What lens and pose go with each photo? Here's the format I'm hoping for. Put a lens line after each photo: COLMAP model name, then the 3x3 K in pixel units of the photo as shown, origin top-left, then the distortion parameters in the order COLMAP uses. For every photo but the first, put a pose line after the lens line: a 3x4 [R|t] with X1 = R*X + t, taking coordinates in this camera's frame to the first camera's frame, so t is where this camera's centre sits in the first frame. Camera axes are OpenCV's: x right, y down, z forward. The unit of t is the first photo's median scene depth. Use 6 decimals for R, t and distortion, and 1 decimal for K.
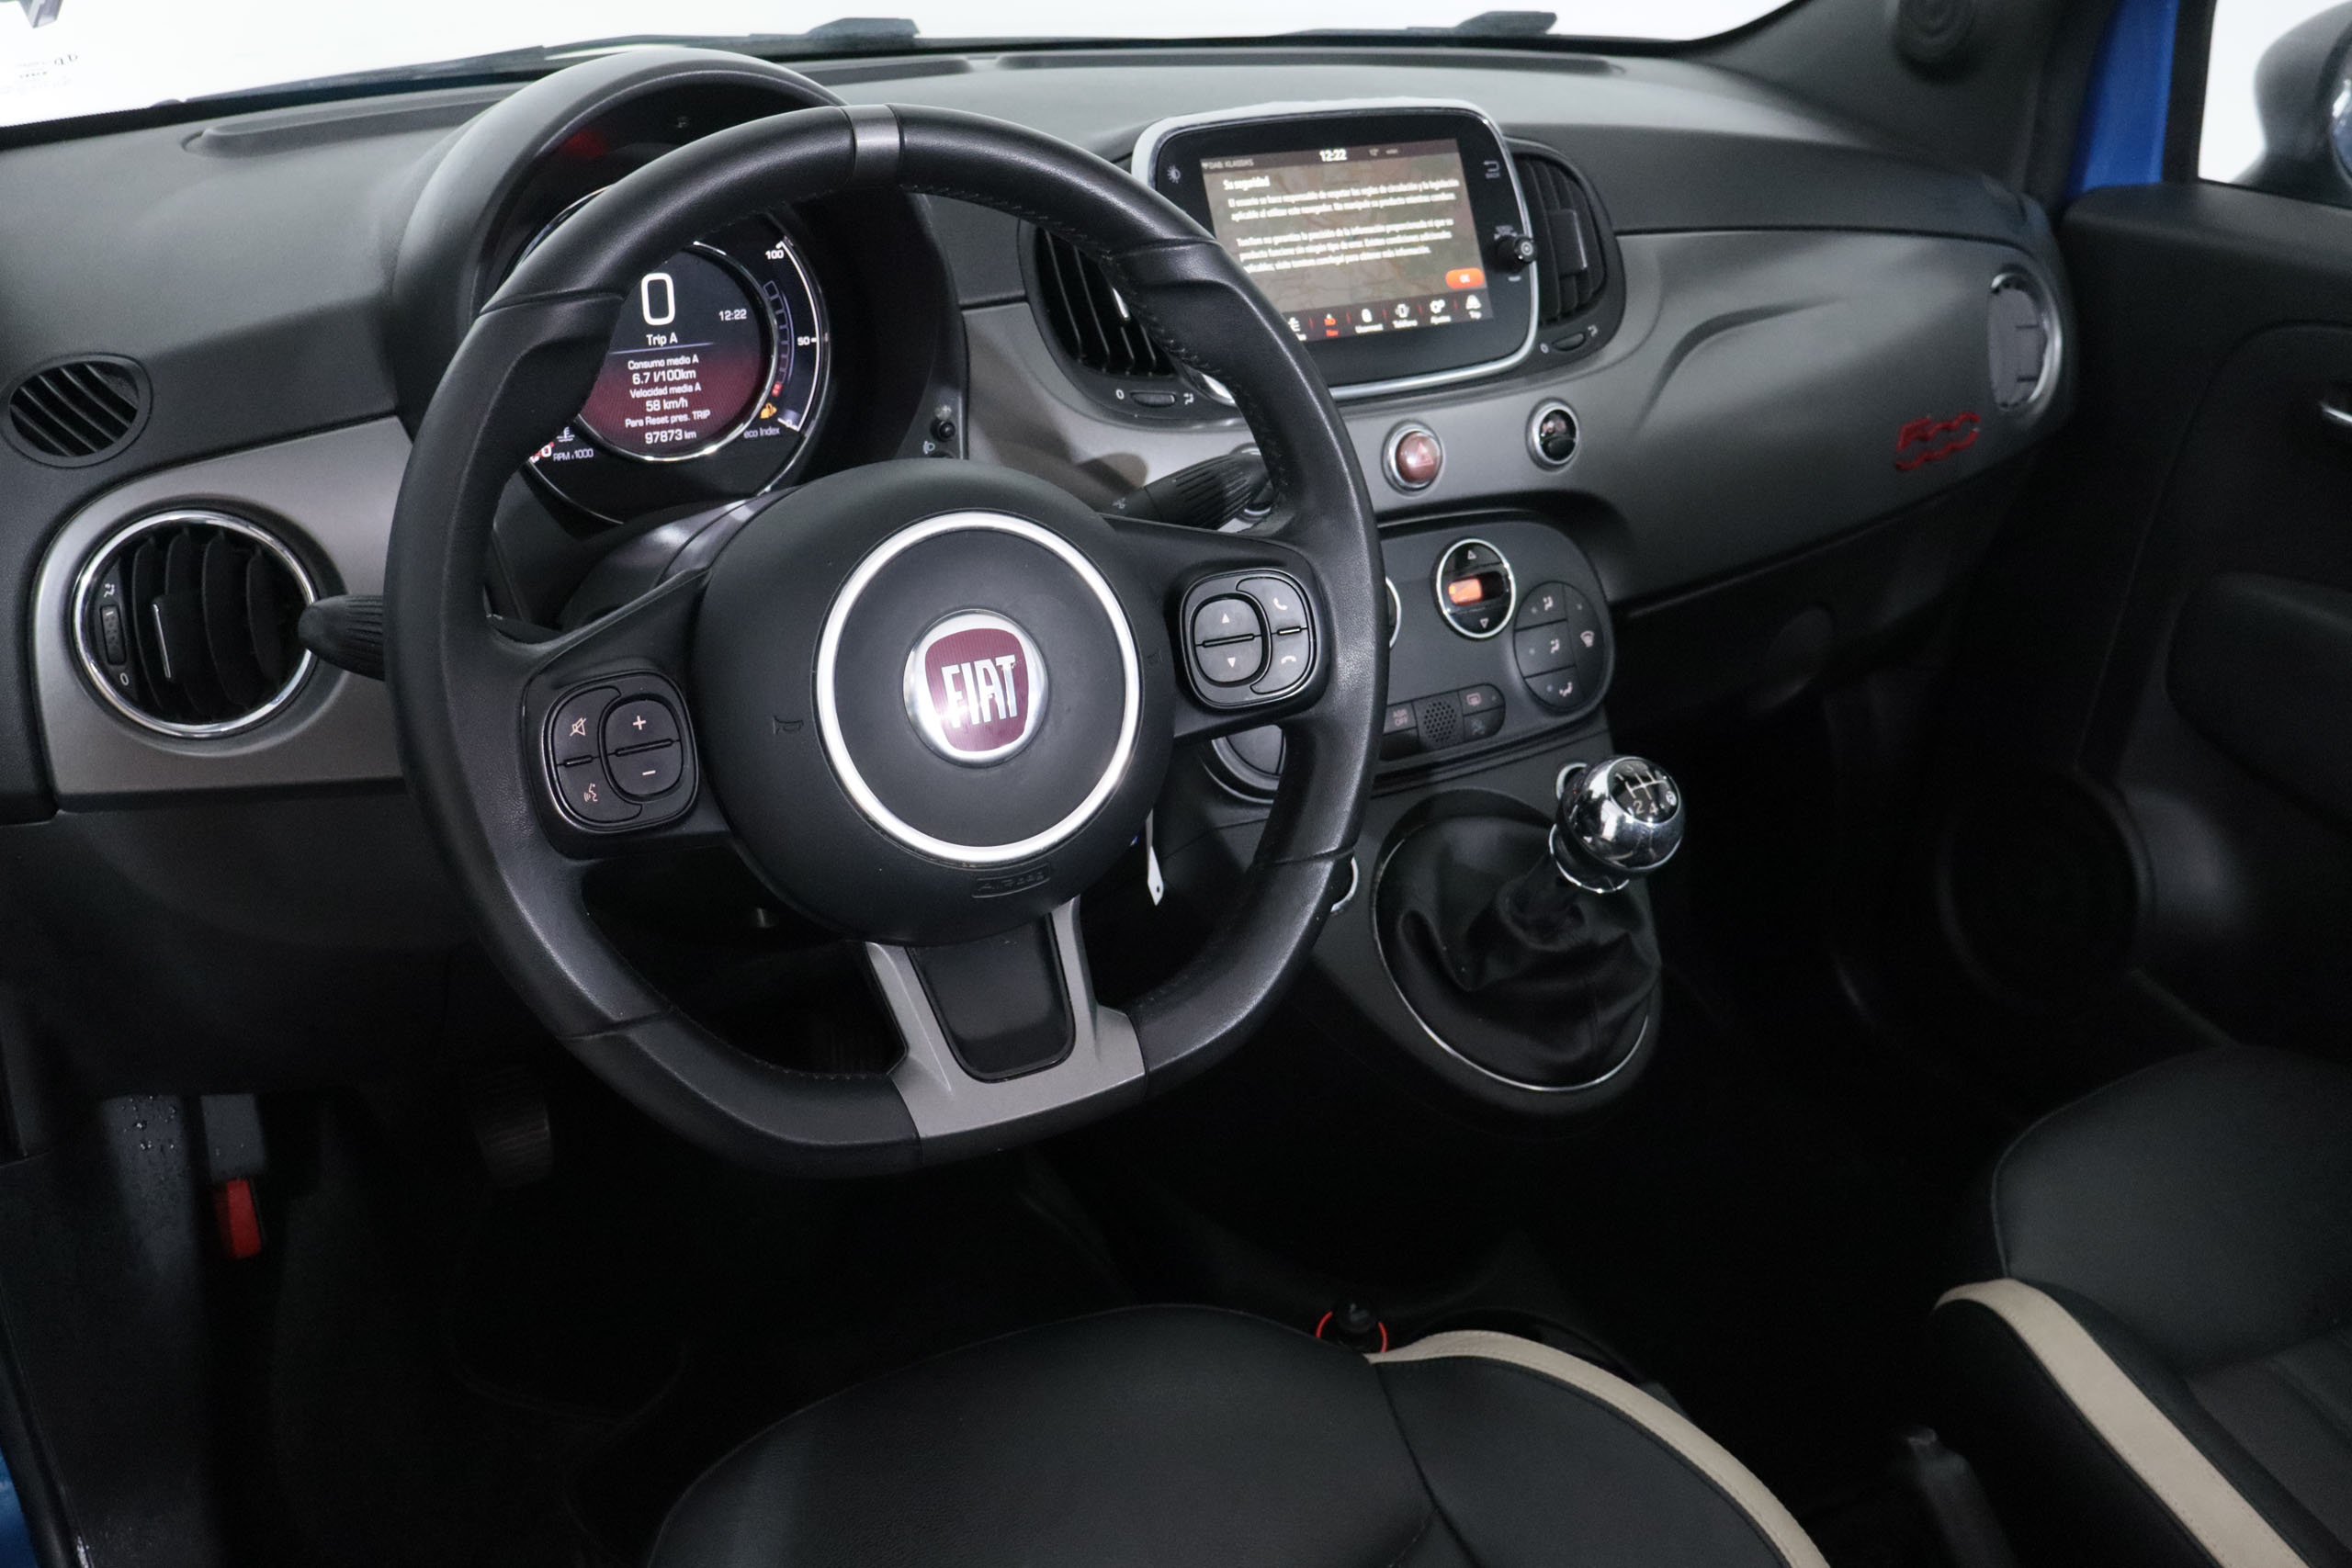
lens RADIAL K [[2406.0, 0, 1180.8], [0, 2406.0, 779.0], [0, 0, 1]] dist [0.037778, 0.000000]
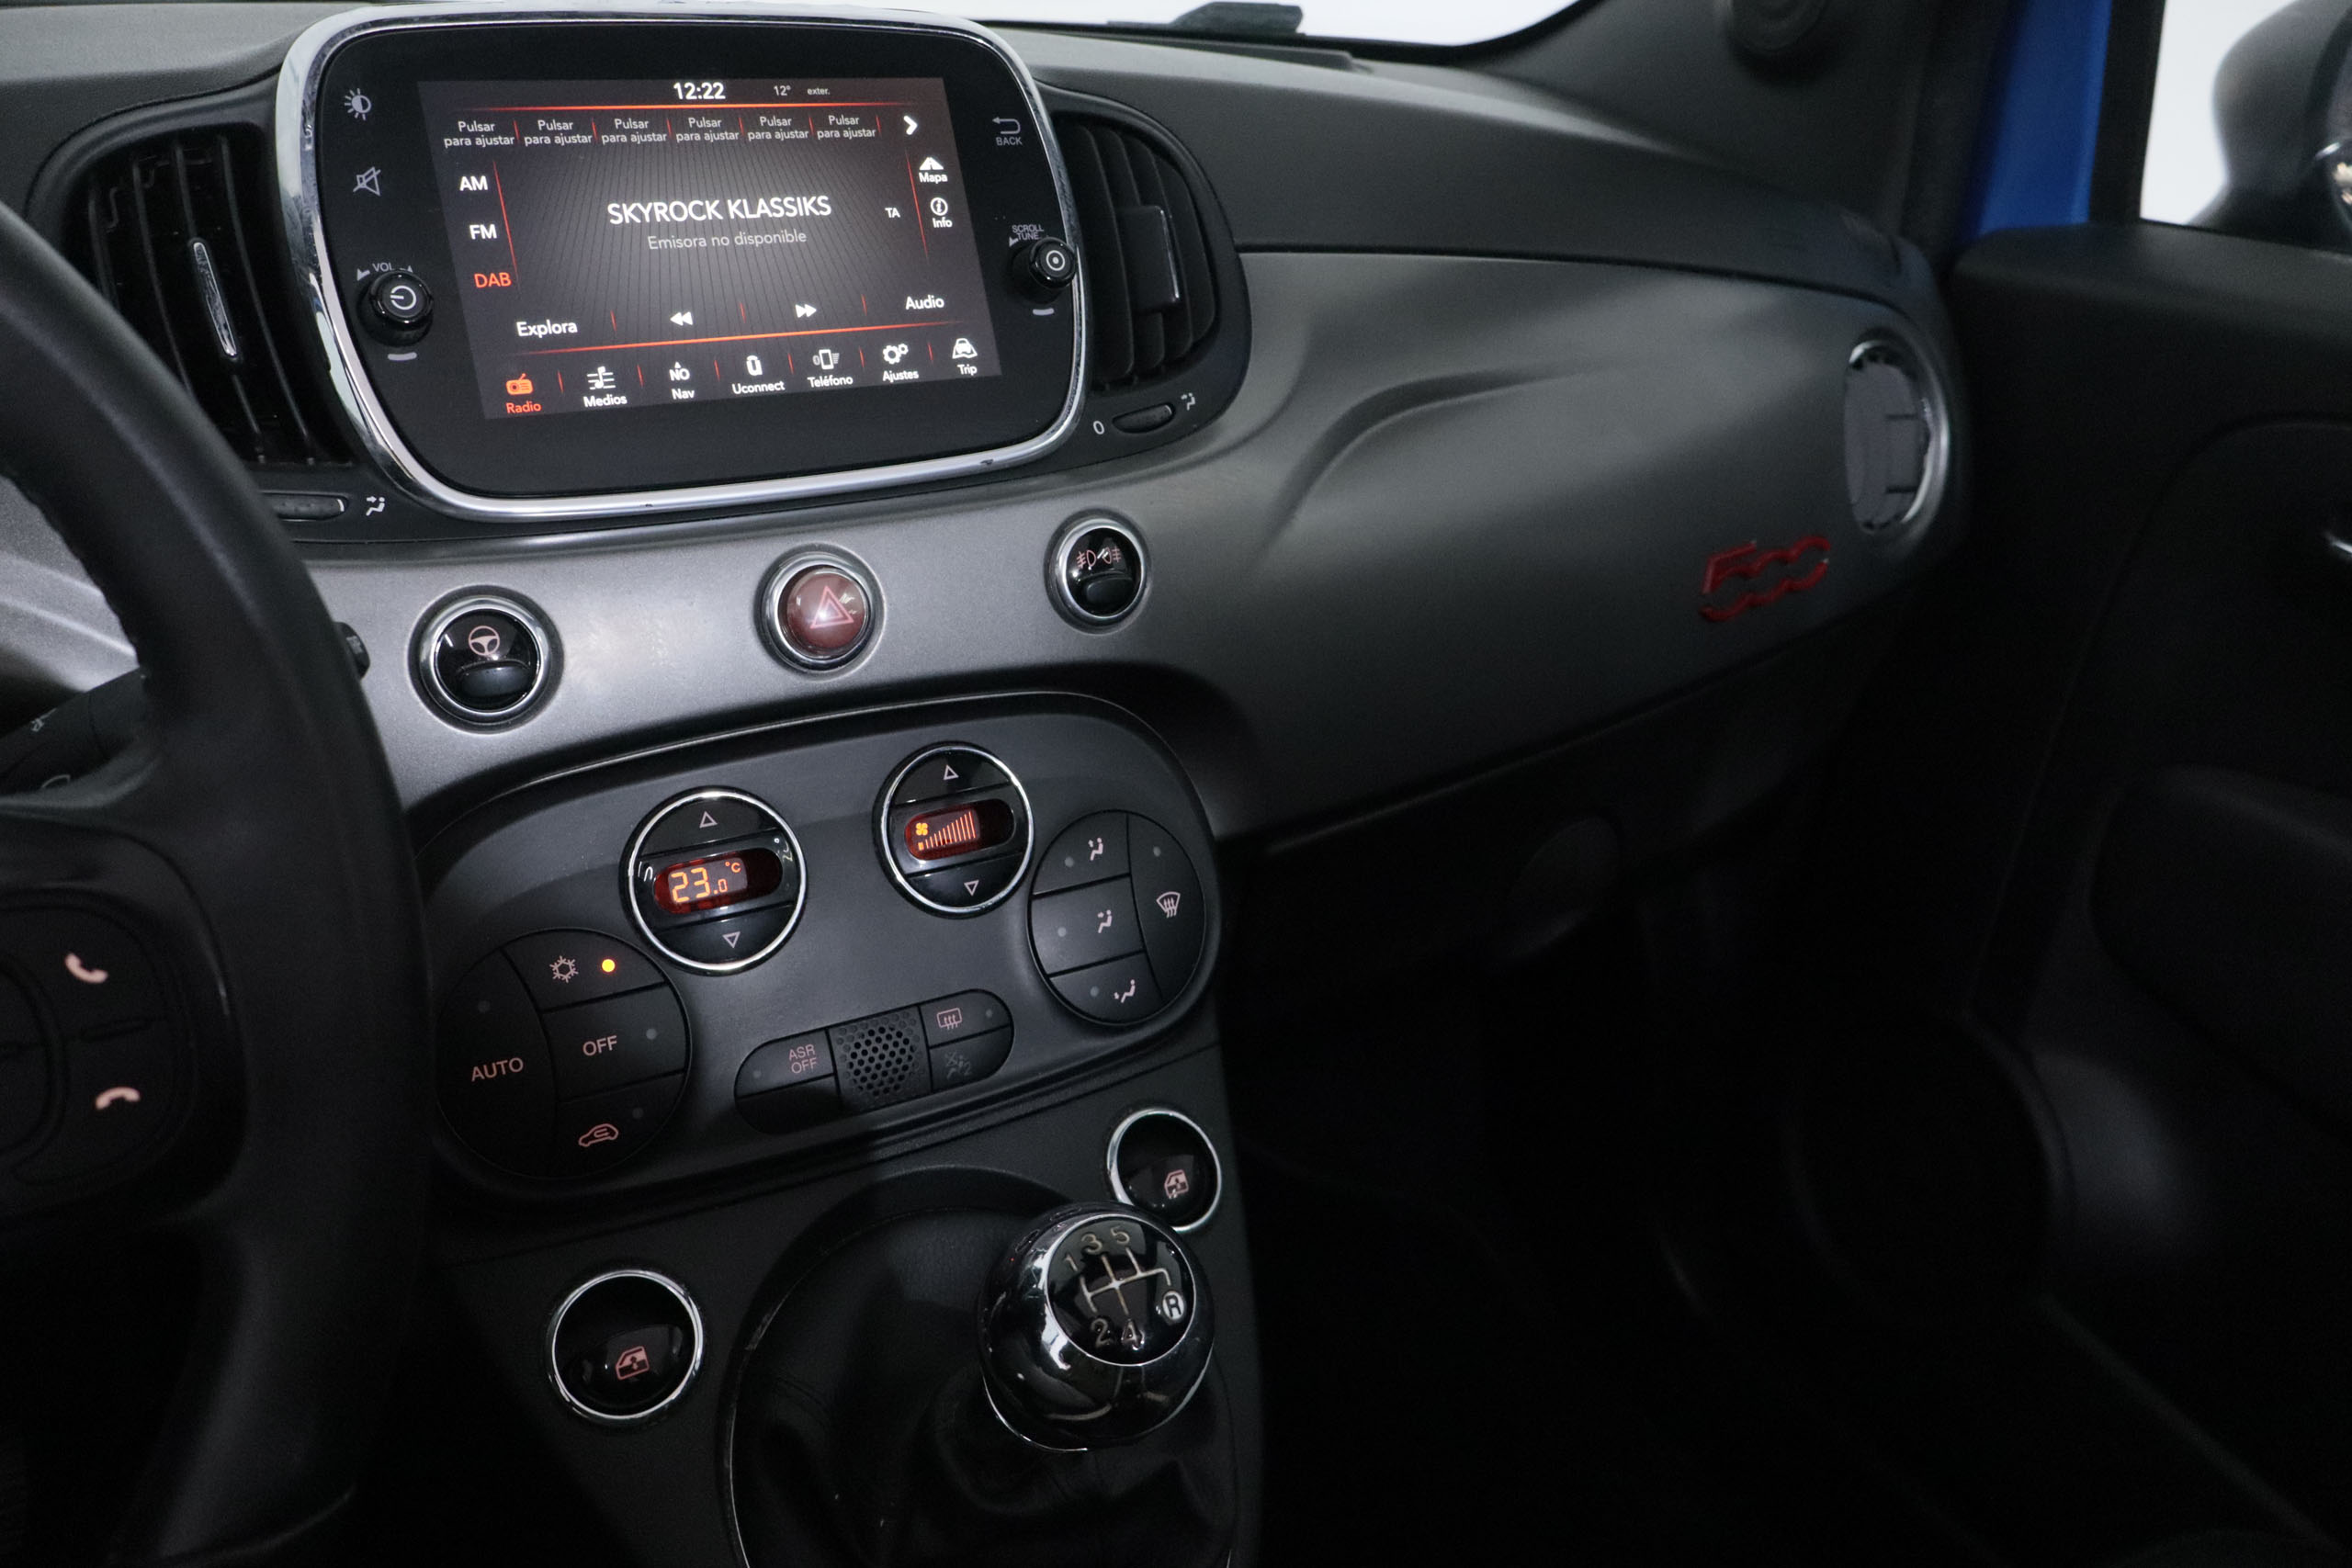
lens RADIAL K [[2095.3, 0, 1168.1], [0, 2095.3, 771.9], [0, 0, 1]] dist [-0.005732, 0.047843]
pose [[0.999827, 0.016514, -0.008615, 0.171235], [-0.016691, 0.999643, -0.020860, -0.080019], [0.008267, 0.021001, 0.999745, 0.466410]]
